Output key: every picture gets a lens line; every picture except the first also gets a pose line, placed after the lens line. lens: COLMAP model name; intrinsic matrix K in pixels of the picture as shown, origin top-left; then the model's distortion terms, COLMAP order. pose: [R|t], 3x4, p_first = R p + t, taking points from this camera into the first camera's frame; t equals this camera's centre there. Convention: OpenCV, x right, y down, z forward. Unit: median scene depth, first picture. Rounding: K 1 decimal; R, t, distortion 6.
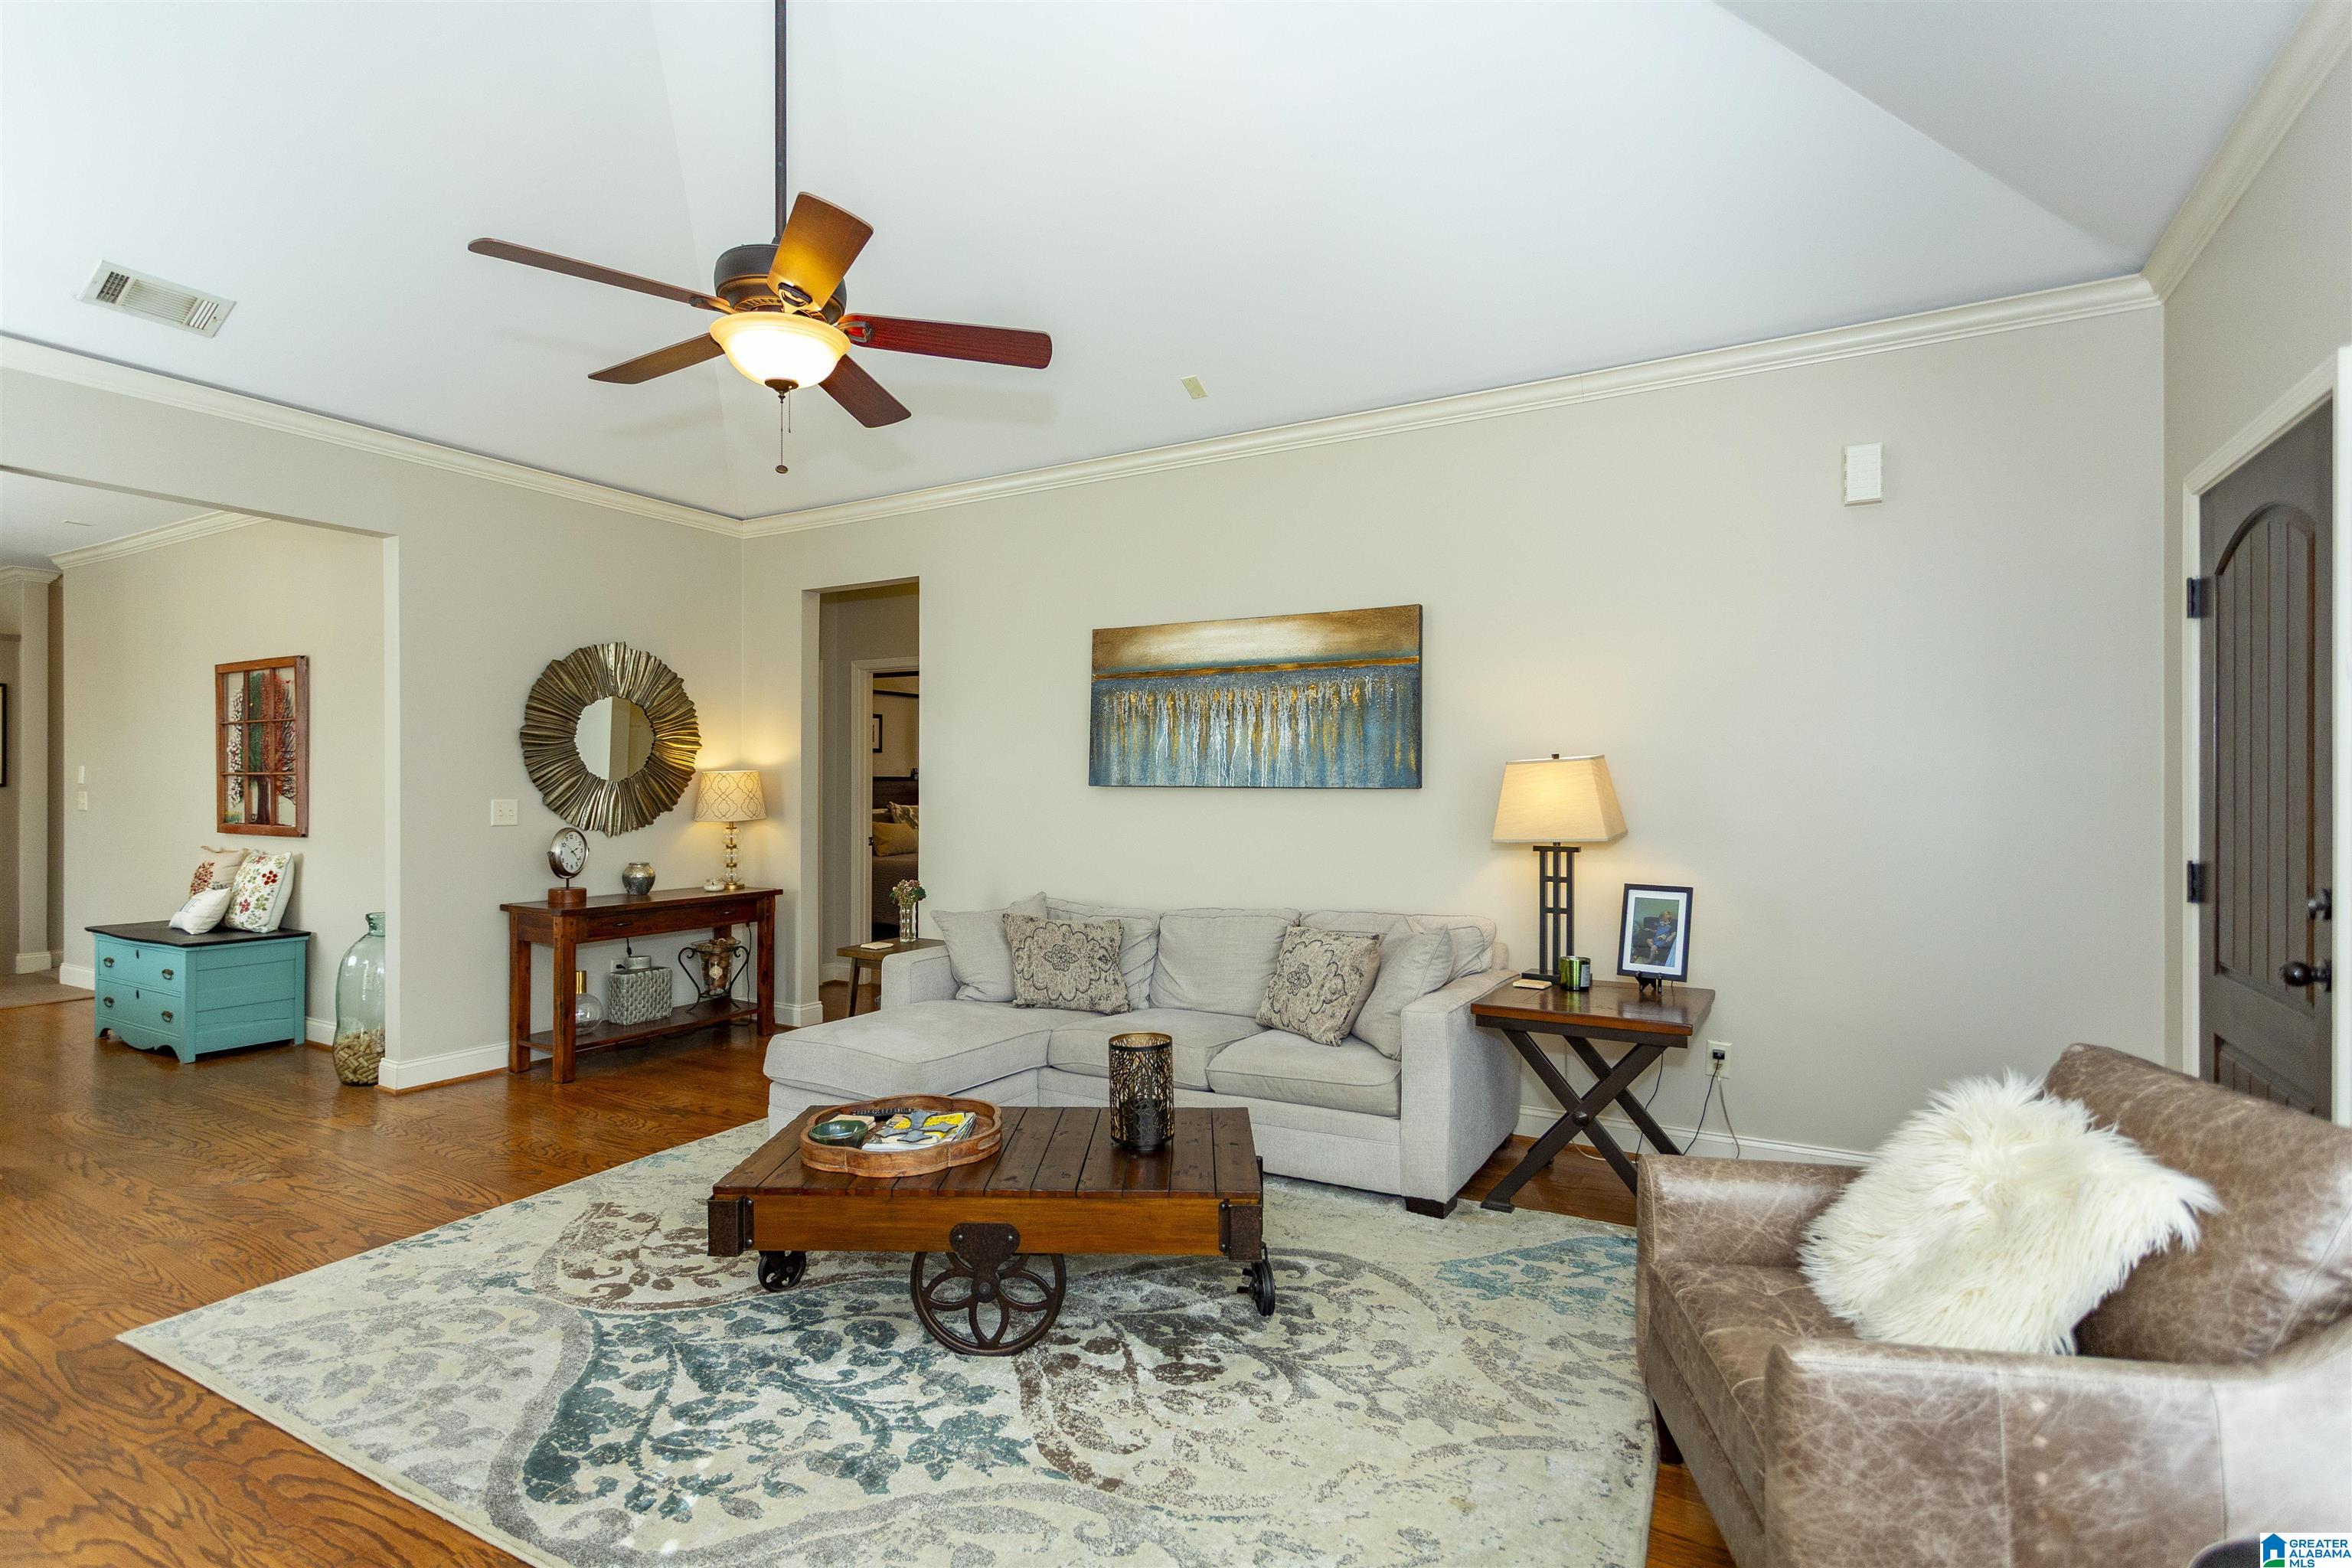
lens RADIAL K [[1130.4, 0, 1163.1], [0, 1130.4, 793.8], [0, 0, 1]] dist [0.007513, 0.000287]
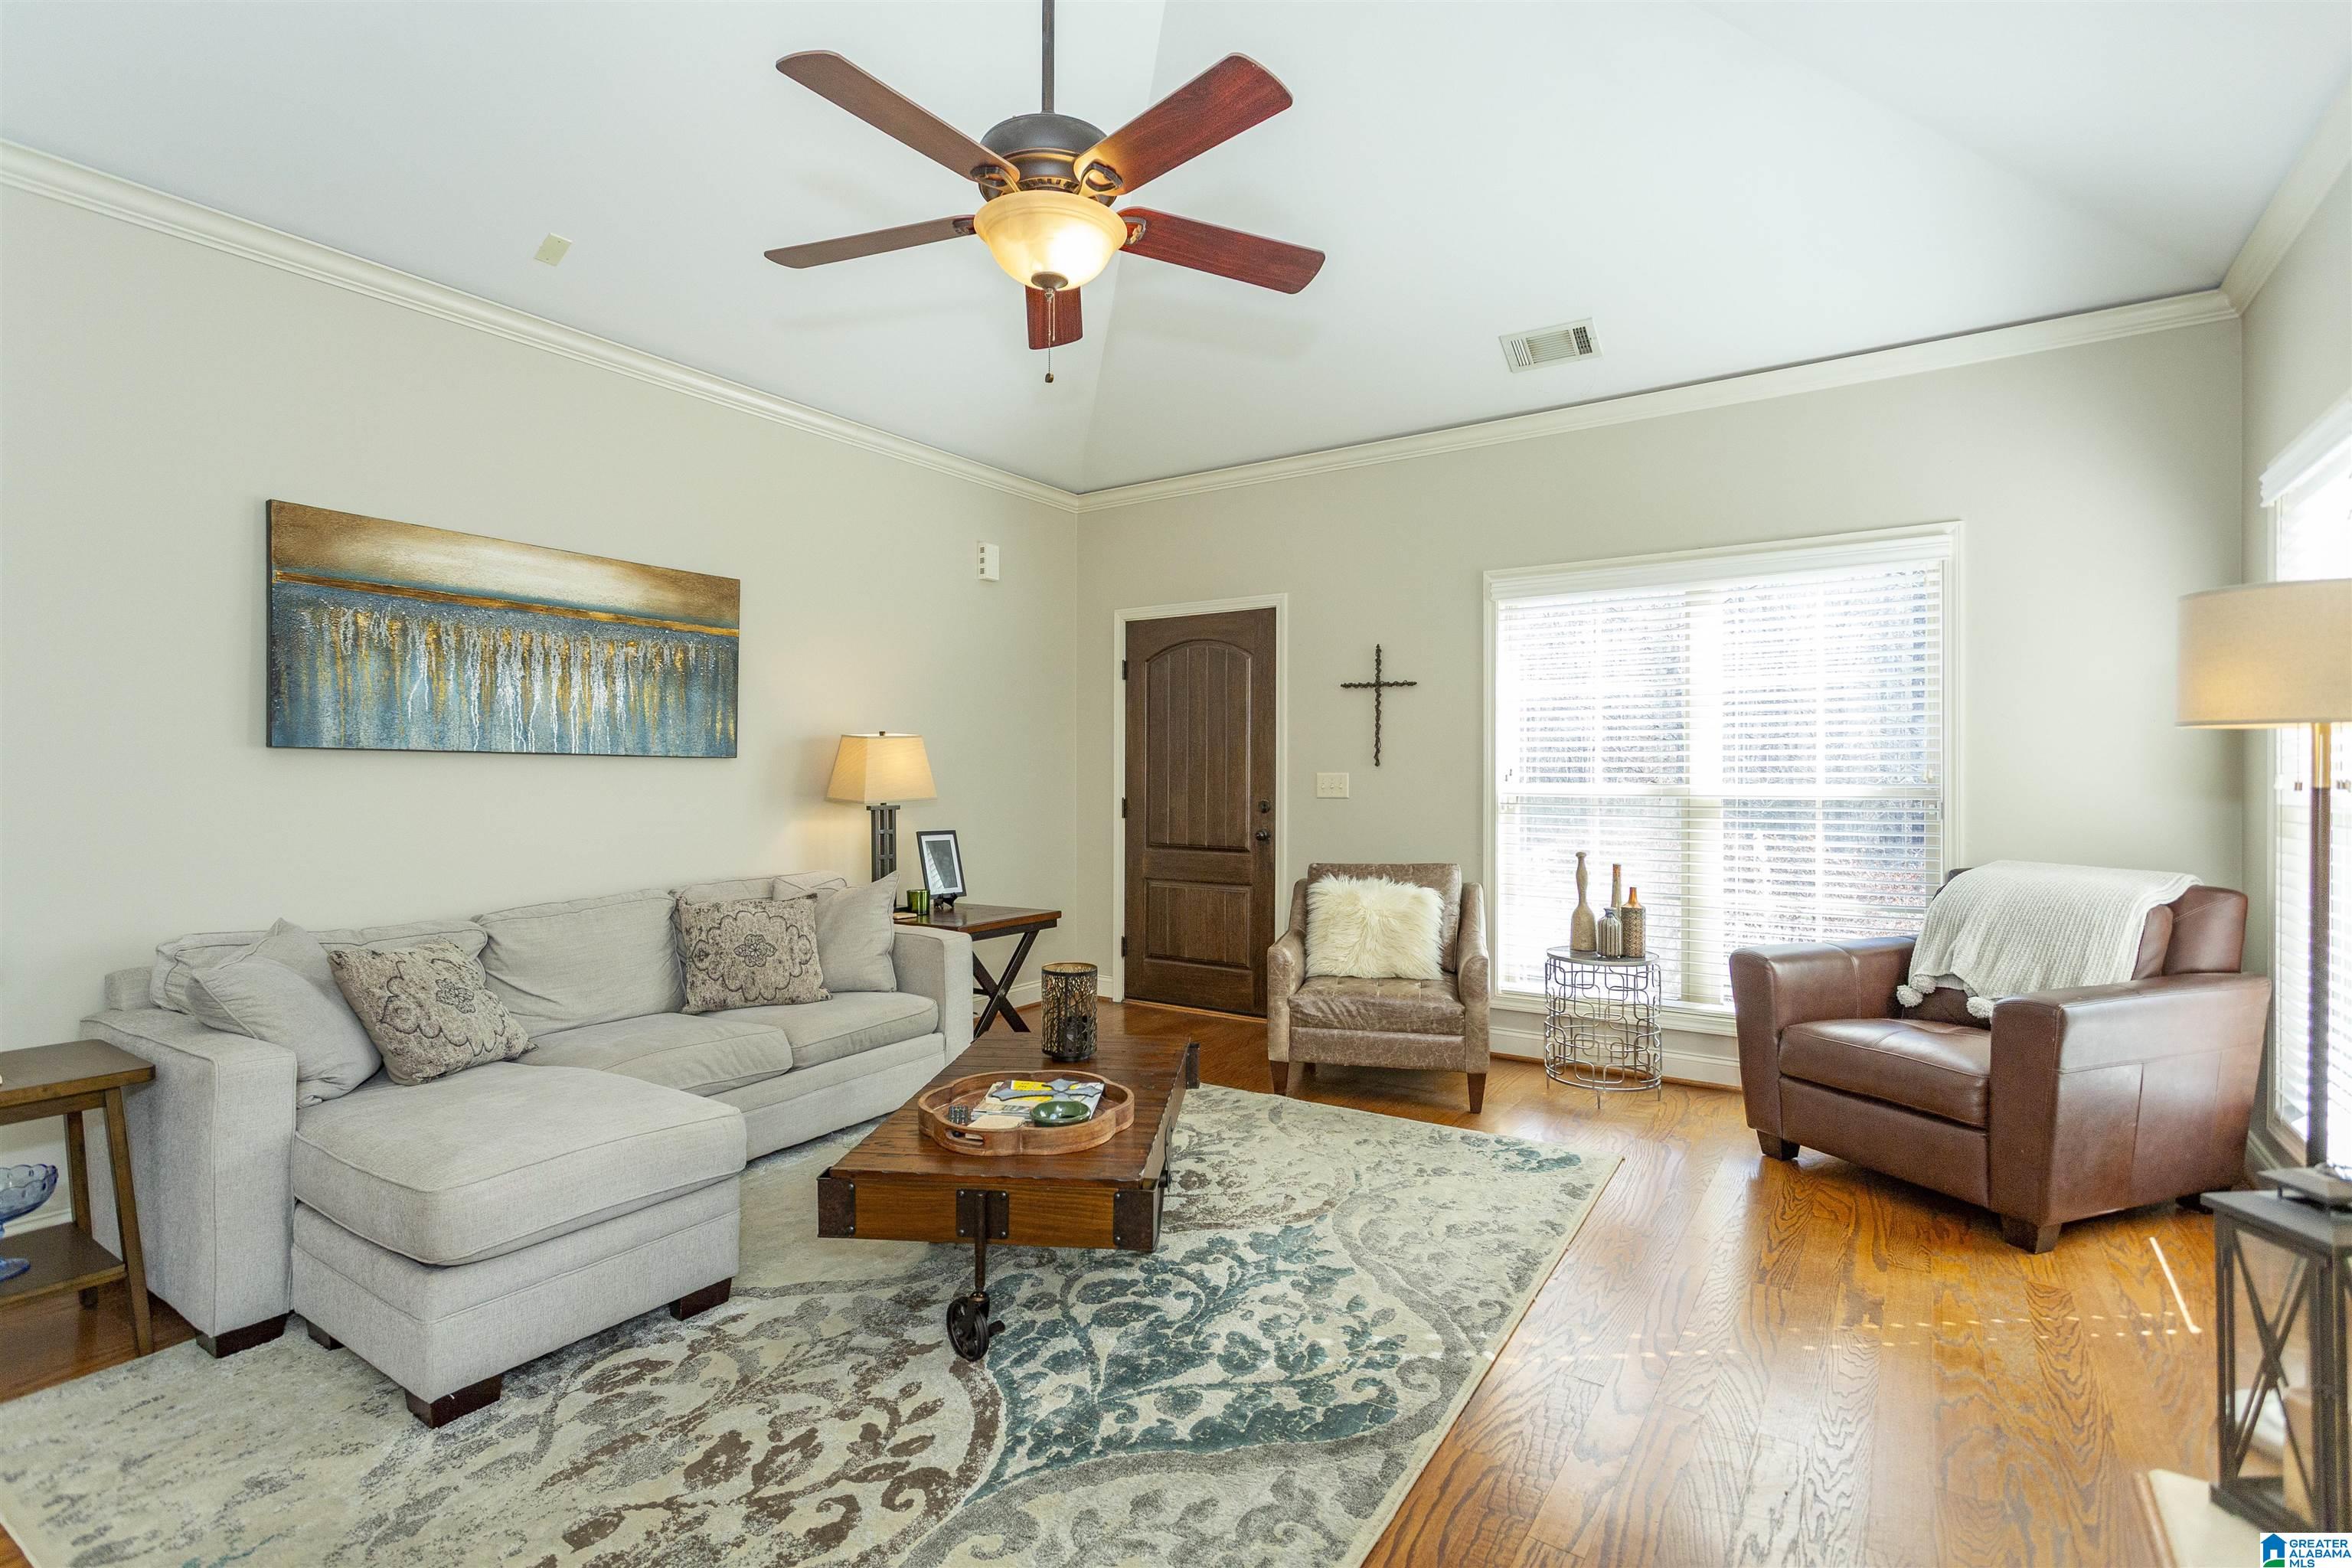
lens RADIAL K [[1130.4, 0, 1160.2], [0, 1130.4, 771.2], [0, 0, 1]] dist [0.007513, 0.000287]
pose [[0.063959, 0.007163, 0.997927, -0.977951], [0.011044, 0.999908, -0.007885, 0.024471], [-0.997891, 0.011525, 0.063874, 0.695730]]
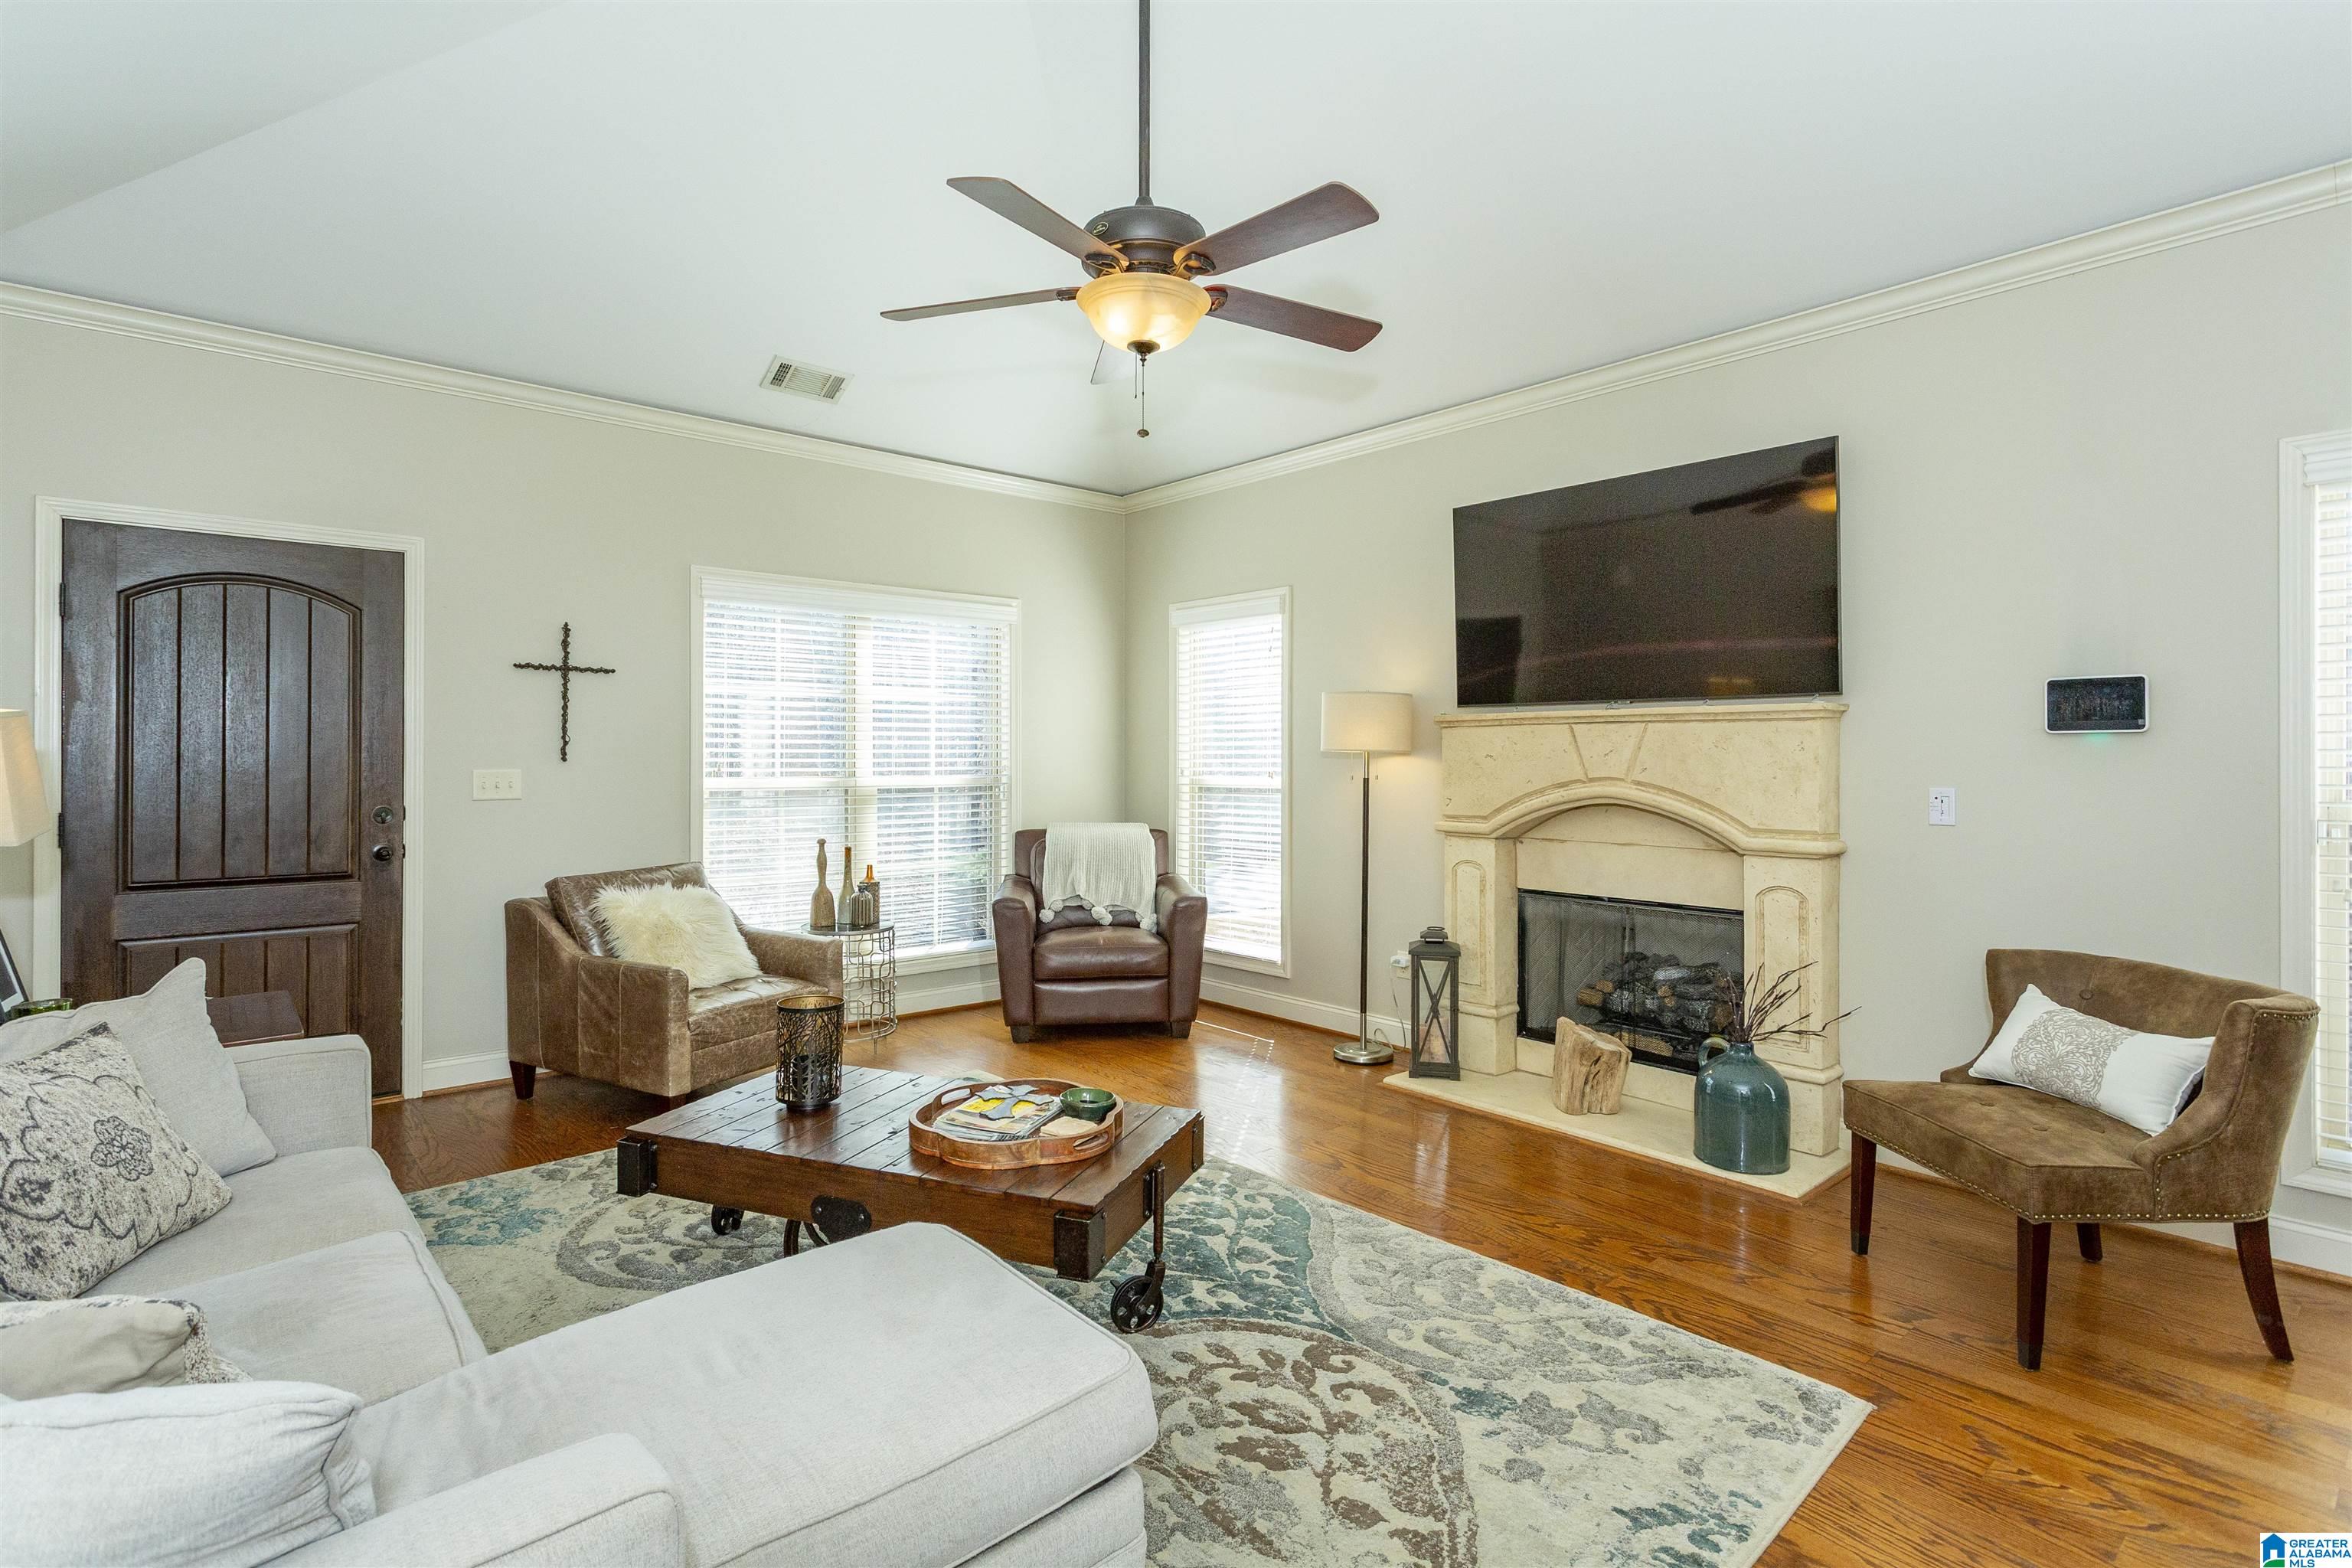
lens RADIAL K [[1130.4, 0, 1192.8], [0, 1130.4, 763.8], [0, 0, 1]] dist [0.007513, 0.000287]
pose [[-0.952959, -0.004845, 0.303061, -0.551550], [0.000763, 0.999831, 0.018381, -0.013078], [-0.303099, 0.017748, -0.952794, 1.560518]]
